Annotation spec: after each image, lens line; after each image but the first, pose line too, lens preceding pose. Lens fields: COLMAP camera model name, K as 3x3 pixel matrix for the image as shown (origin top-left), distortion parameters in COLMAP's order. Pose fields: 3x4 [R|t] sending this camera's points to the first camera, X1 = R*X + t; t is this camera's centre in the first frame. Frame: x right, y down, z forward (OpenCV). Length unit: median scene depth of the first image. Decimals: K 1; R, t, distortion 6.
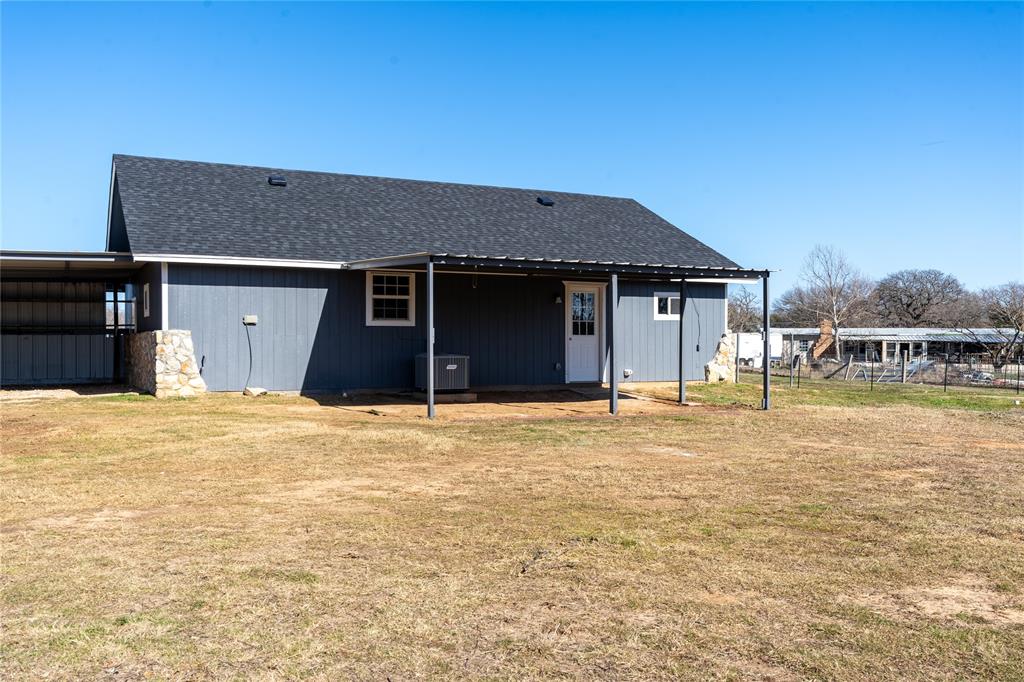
lens RADIAL K [[896.8, 0, 512.7], [0, 896.8, 344.1], [0, 0, 1]] dist [-0.005042, -0.000667]
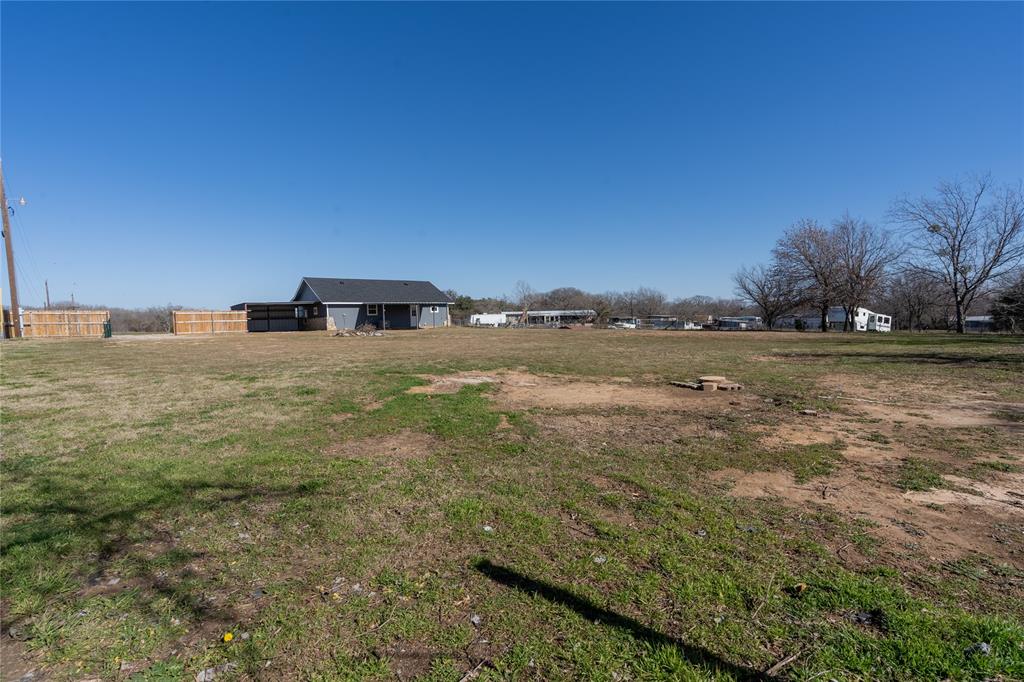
lens RADIAL K [[474.7, 0, 512.6], [0, 474.7, 341.1], [0, 0, 1]] dist [-0.001806, 0.000021]
pose [[0.974963, -0.037360, 0.219204, 0.008535], [0.028314, 0.998619, 0.044264, 0.006377], [-0.220555, -0.036950, 0.974674, -0.385055]]
